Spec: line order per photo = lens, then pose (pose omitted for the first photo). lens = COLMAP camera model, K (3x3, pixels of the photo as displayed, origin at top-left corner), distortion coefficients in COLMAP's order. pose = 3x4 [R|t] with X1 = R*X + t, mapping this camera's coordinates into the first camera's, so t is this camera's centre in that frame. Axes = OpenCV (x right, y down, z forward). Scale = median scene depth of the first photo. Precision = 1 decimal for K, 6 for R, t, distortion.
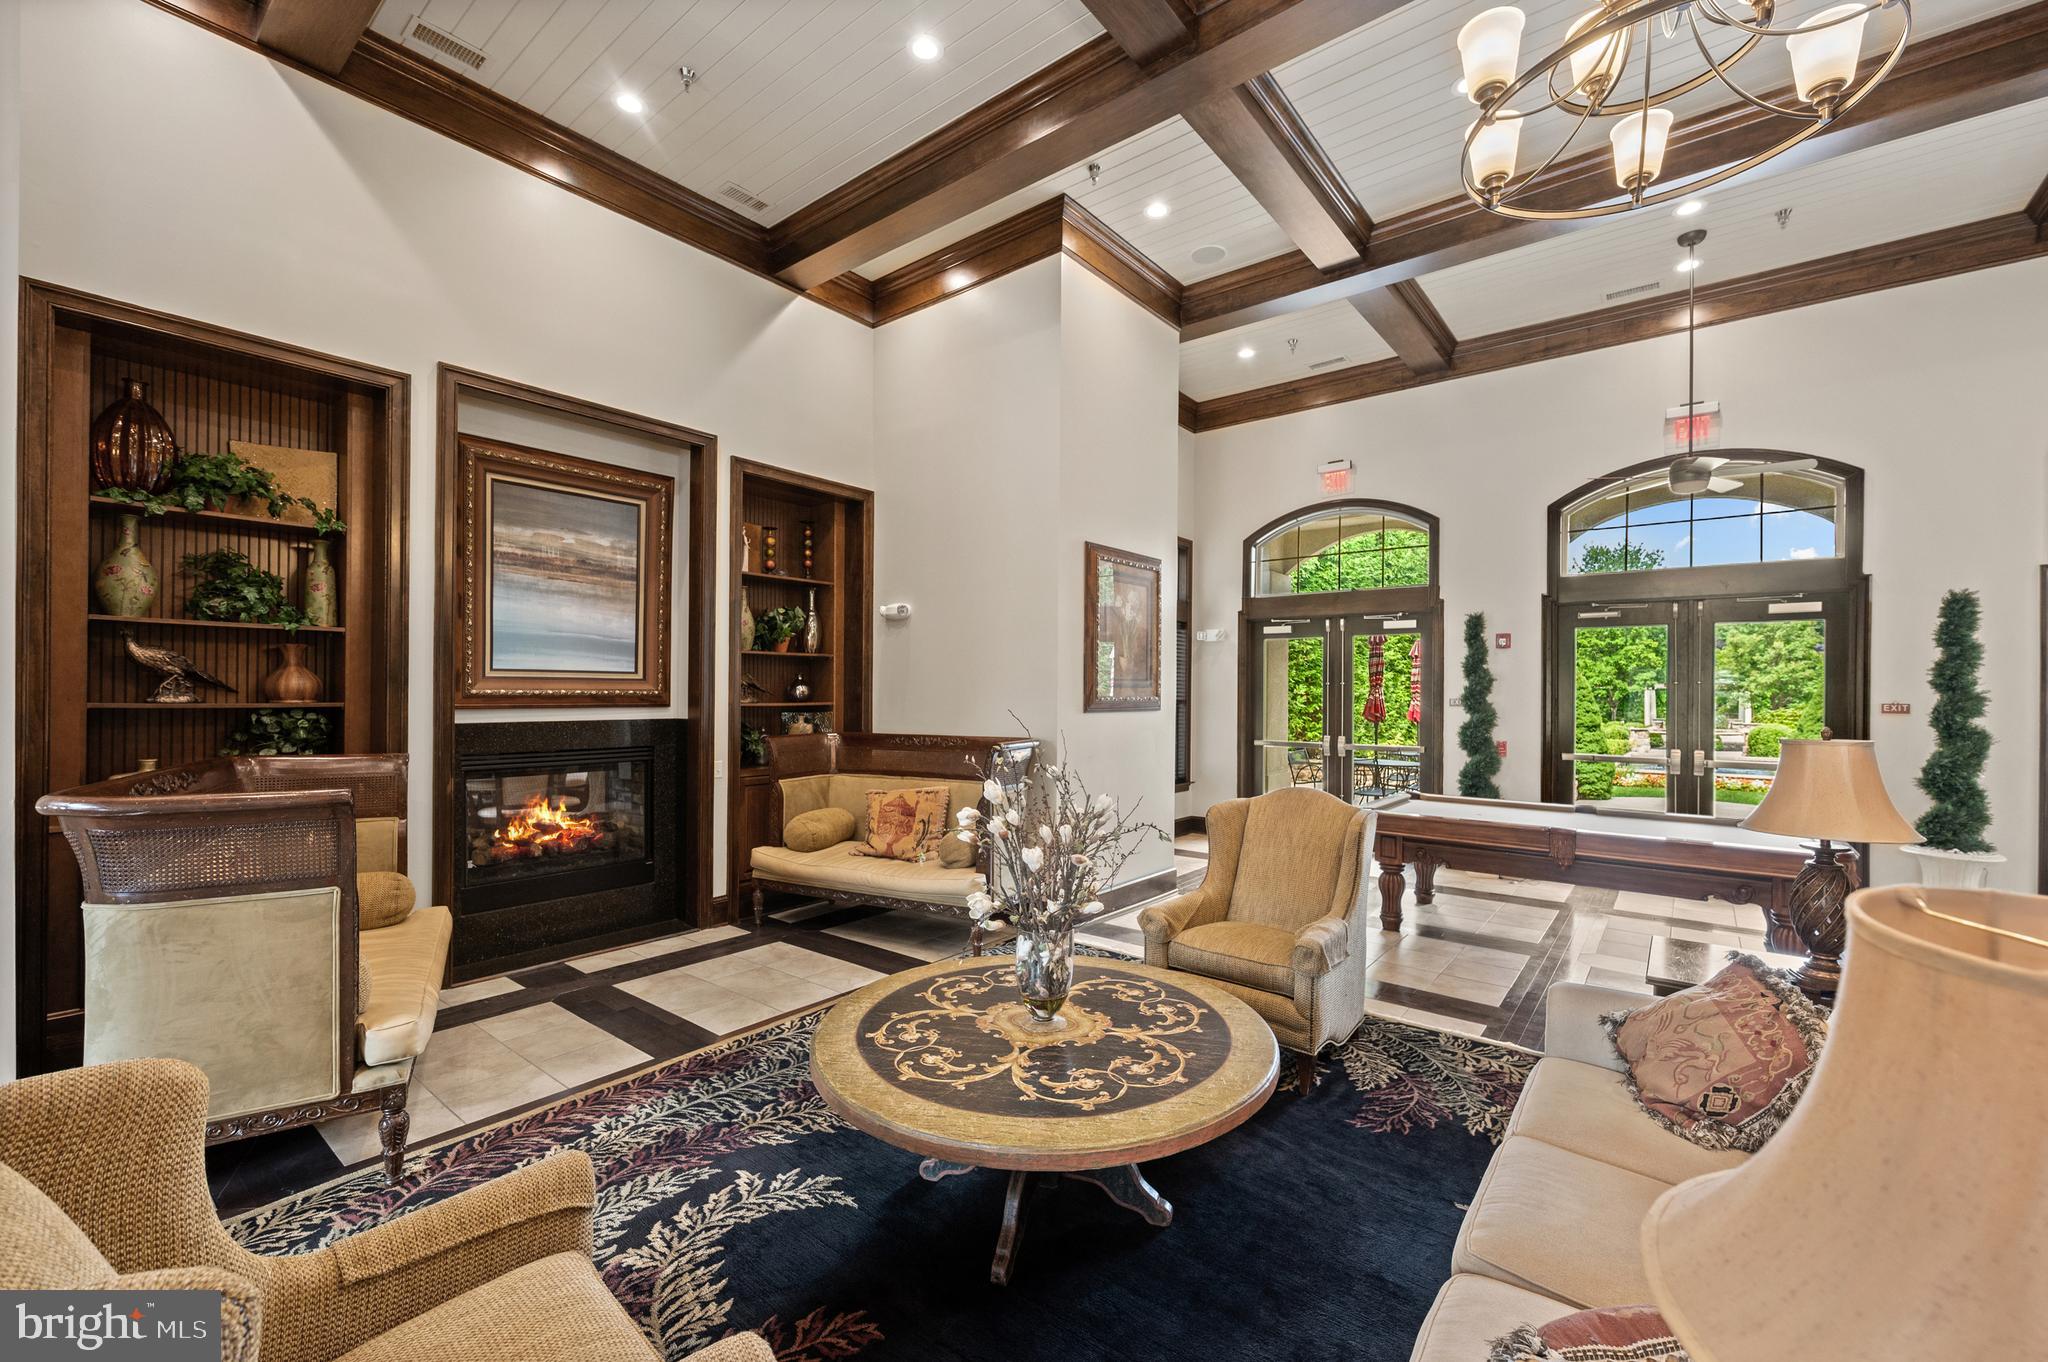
lens RADIAL K [[815.6, 0, 1026.6], [0, 815.6, 693.2], [0, 0, 1]] dist [-0.001985, -0.000154]
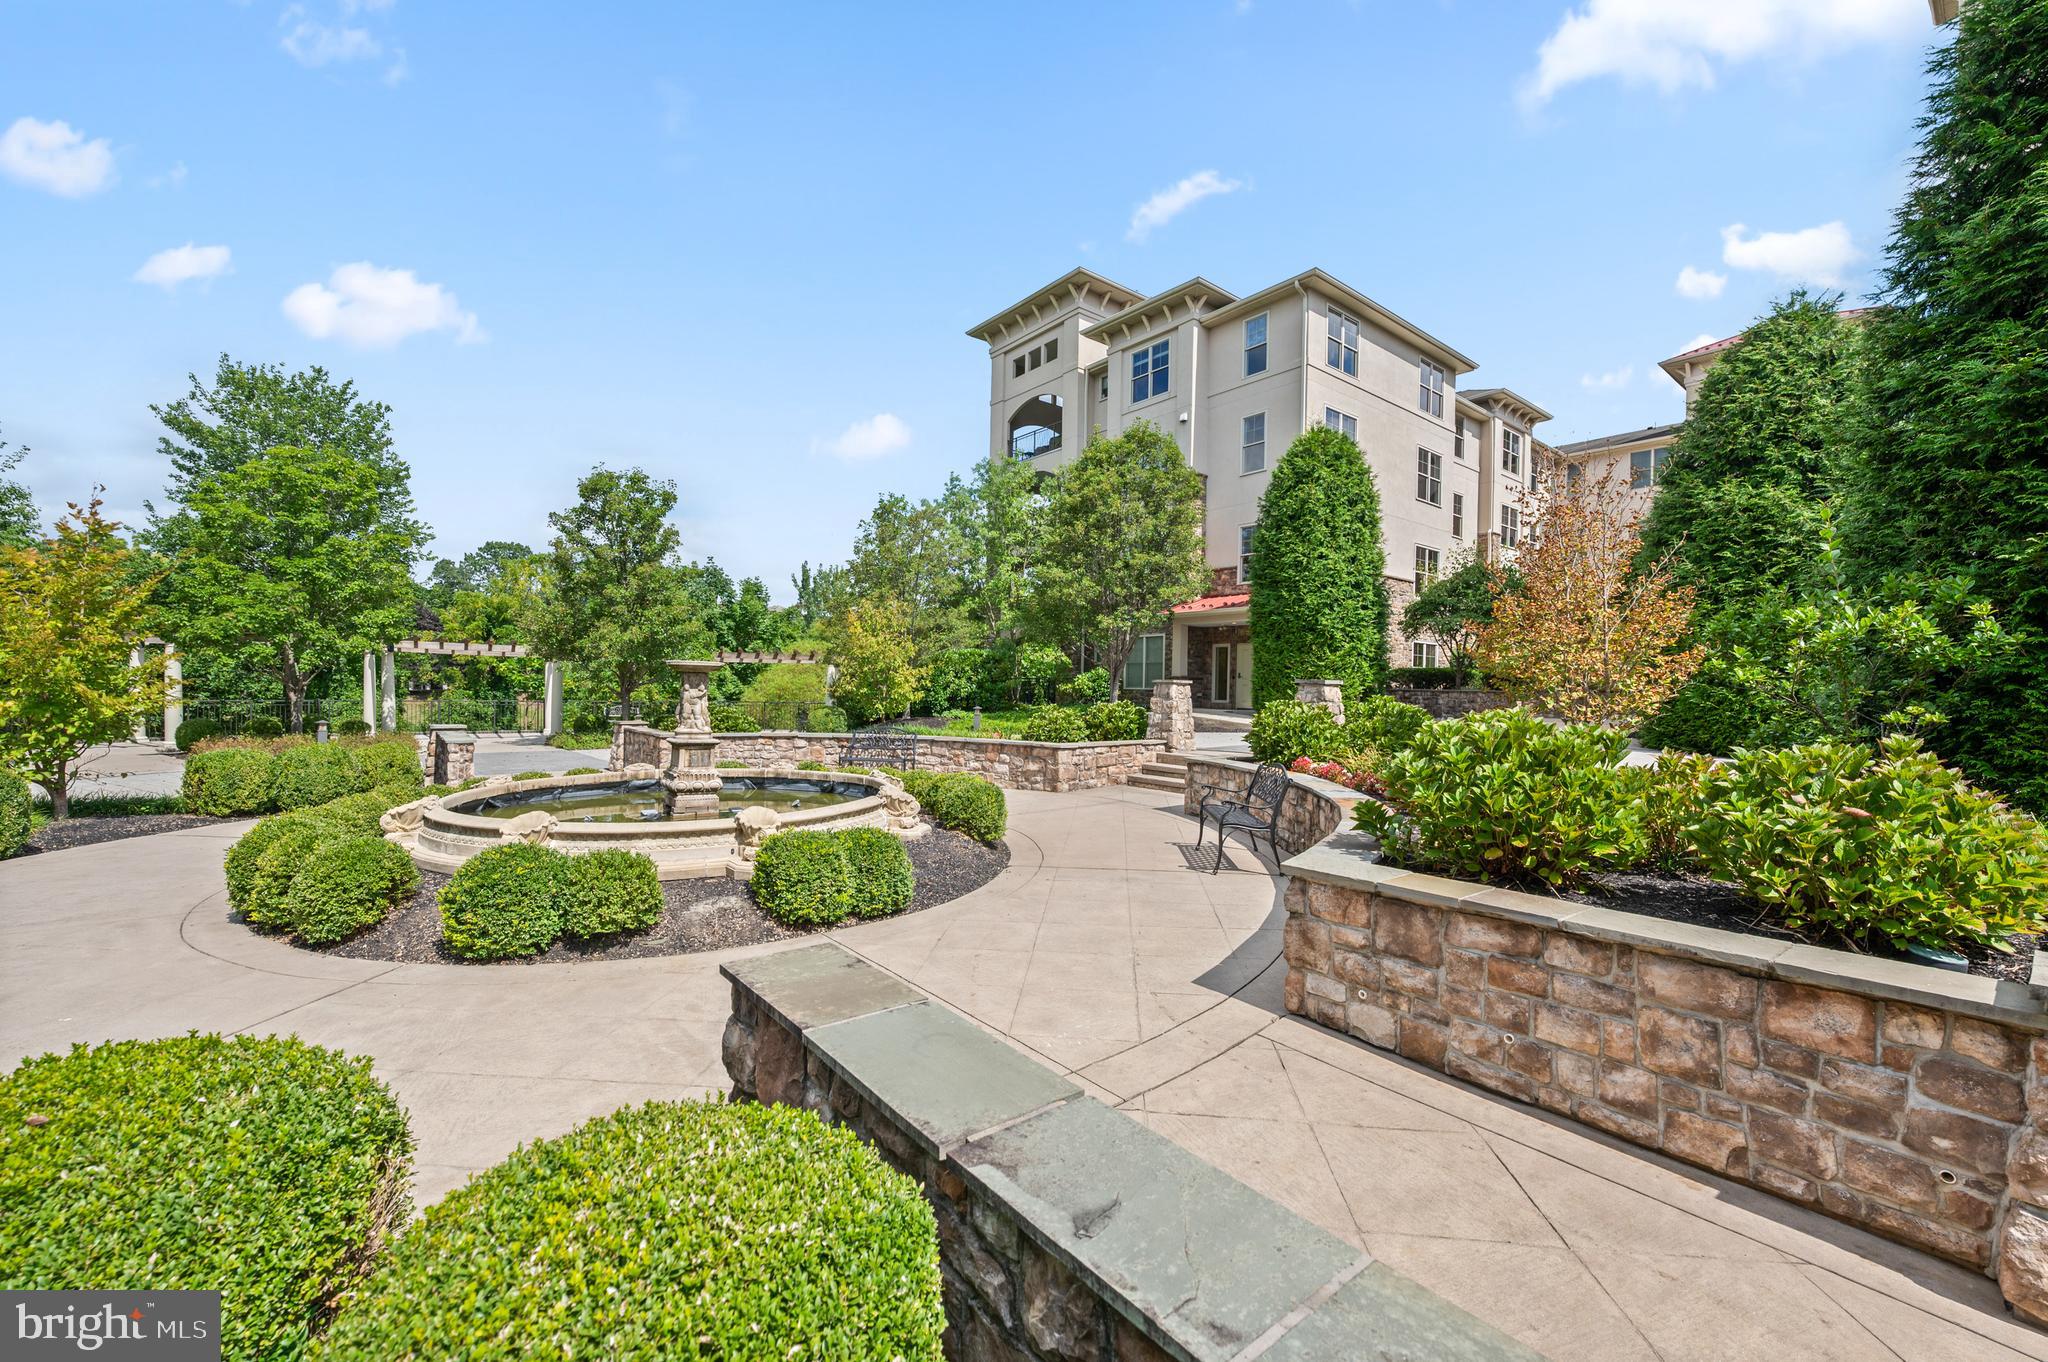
lens RADIAL K [[815.6, 0, 1028.3], [0, 815.6, 689.1], [0, 0, 1]] dist [-0.001985, -0.000154]
pose [[0.197603, -0.002504, 0.980279, 0.439297], [-0.014287, 0.999883, 0.005435, 0.009725], [-0.980178, -0.015080, 0.197544, 0.624283]]
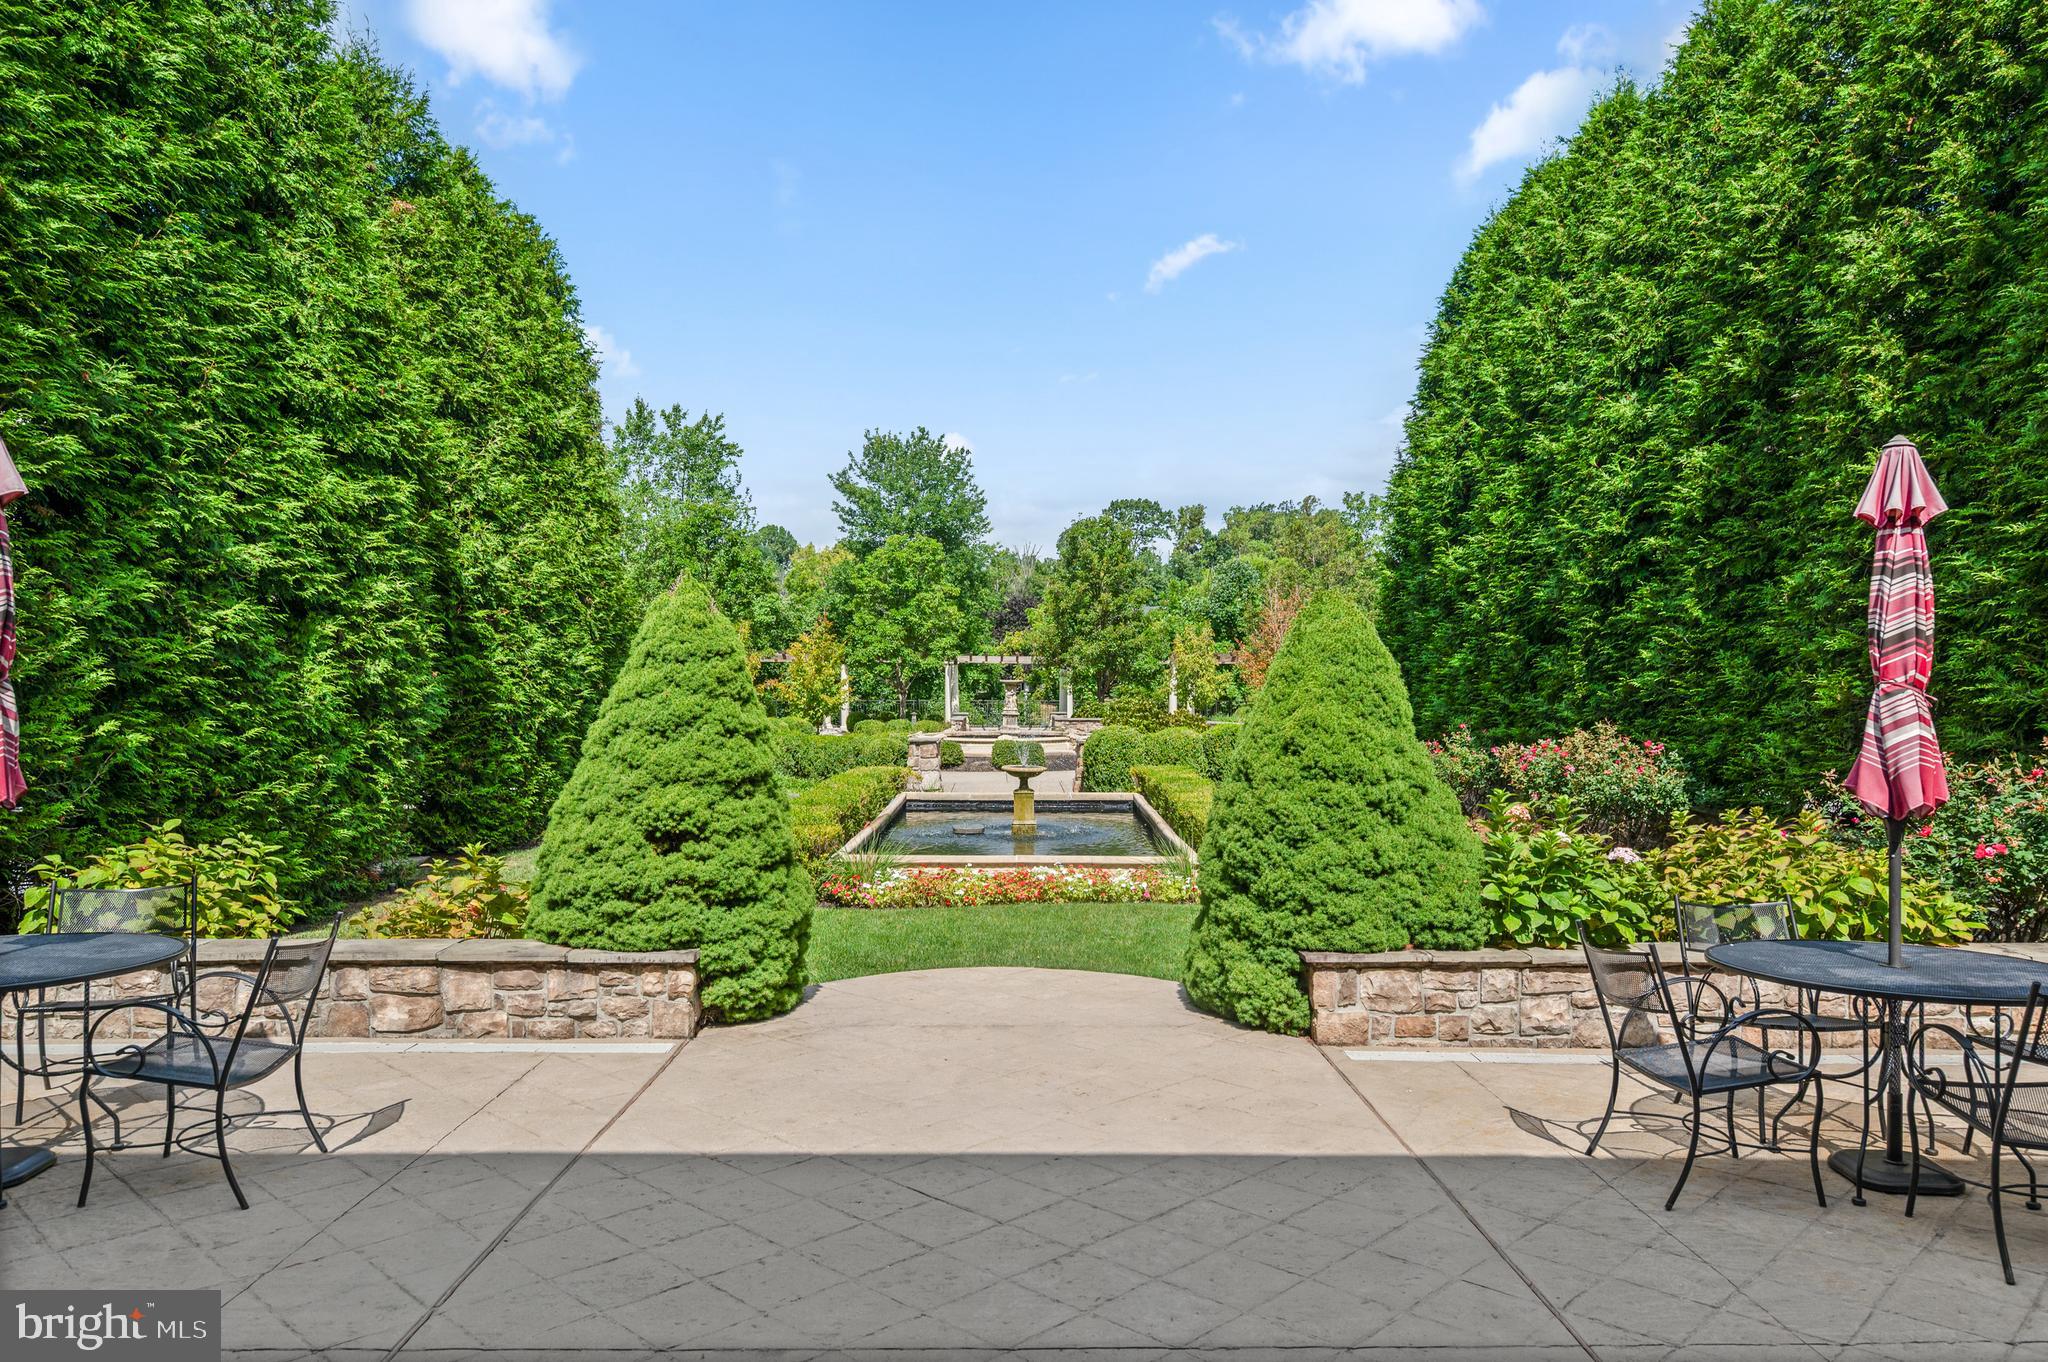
lens RADIAL K [[1417.6, 0, 1022.5], [0, 1417.6, 680.7], [0, 0, 1]] dist [0.001922, 0.000038]
pose [[0.766497, -0.004660, 0.642231, 0.128370], [0.000003, 0.999974, 0.007253, -0.000190], [-0.642248, -0.005557, 0.766477, 0.155479]]
